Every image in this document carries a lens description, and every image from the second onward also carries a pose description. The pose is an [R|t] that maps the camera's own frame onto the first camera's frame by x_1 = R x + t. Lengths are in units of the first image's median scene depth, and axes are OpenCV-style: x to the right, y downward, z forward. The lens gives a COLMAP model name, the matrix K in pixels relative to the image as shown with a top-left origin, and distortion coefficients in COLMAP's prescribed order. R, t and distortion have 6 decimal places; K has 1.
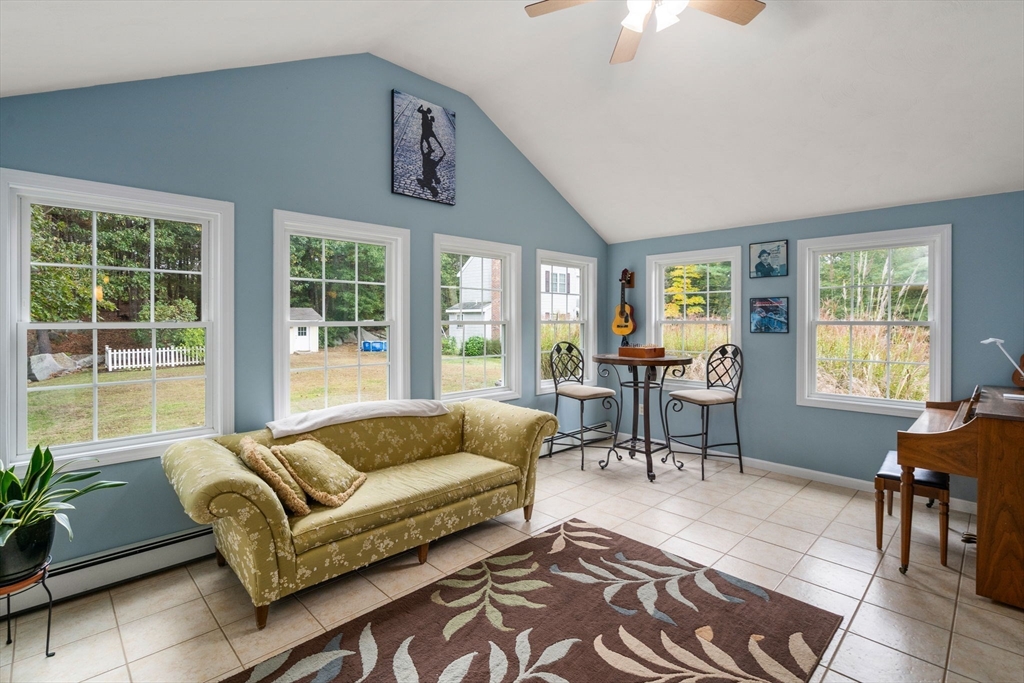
lens RADIAL K [[478.2, 0, 519.4], [0, 478.2, 318.6], [0, 0, 1]] dist [-0.004320, 0.000282]
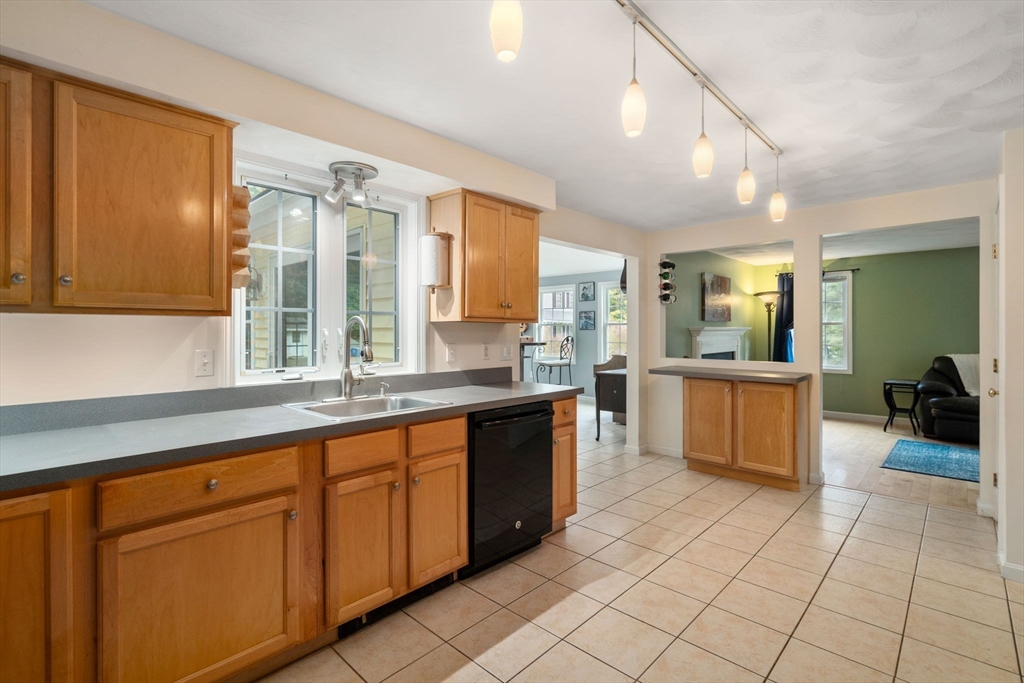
lens RADIAL K [[478.2, 0, 509.9], [0, 478.2, 335.0], [0, 0, 1]] dist [-0.004320, 0.000282]
pose [[0.999610, -0.003639, 0.027701, 0.156373], [0.003395, 0.999955, 0.008855, 0.033839], [-0.027732, -0.008757, 0.999577, -0.931909]]
